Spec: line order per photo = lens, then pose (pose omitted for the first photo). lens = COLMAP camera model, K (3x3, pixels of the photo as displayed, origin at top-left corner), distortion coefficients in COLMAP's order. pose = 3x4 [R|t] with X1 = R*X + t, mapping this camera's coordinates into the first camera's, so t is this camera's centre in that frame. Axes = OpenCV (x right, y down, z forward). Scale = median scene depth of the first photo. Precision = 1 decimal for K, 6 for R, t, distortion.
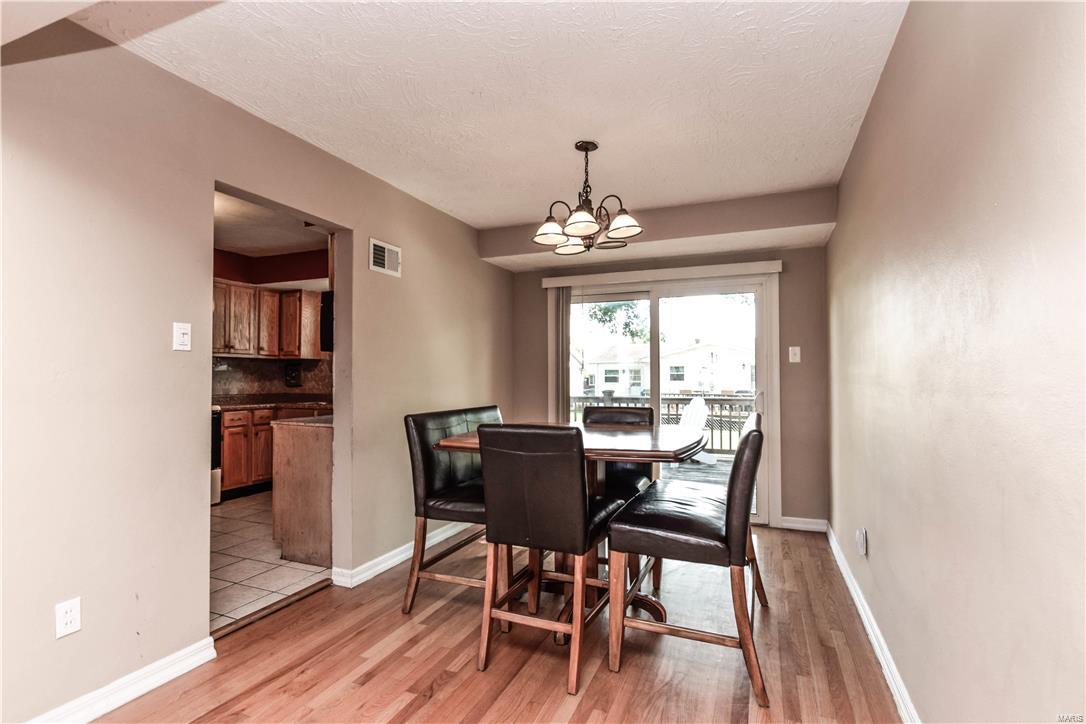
lens RADIAL K [[530.4, 0, 535.6], [0, 530.4, 366.7], [0, 0, 1]] dist [-0.015343, 0.001575]
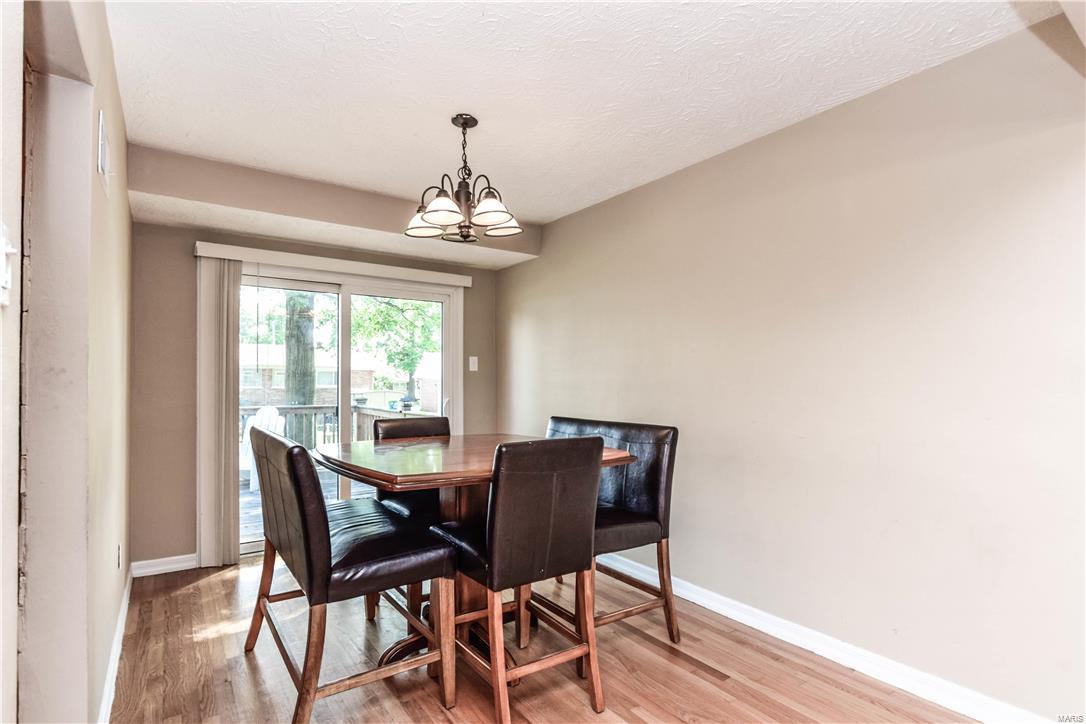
lens RADIAL K [[530.4, 0, 542.2], [0, 530.4, 367.6], [0, 0, 1]] dist [-0.015343, 0.001575]
pose [[0.513063, 0.030904, 0.857795, -0.489777], [-0.019359, 0.999514, -0.024431, 0.012360], [-0.858133, -0.004071, 0.513412, 0.358103]]
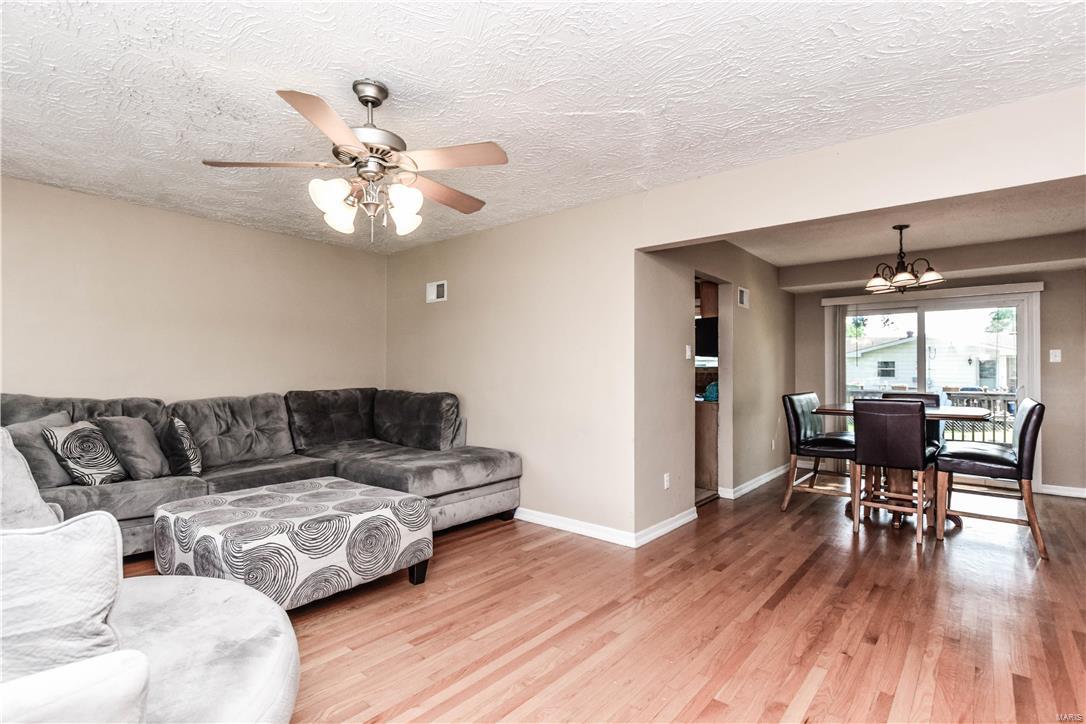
lens RADIAL K [[530.4, 0, 542.2], [0, 530.4, 366.4], [0, 0, 1]] dist [-0.015343, 0.001575]
pose [[0.956594, 0.000972, -0.291423, -0.382409], [0.001596, 0.999962, 0.008573, -0.013029], [0.291420, -0.008666, 0.956556, -0.665683]]
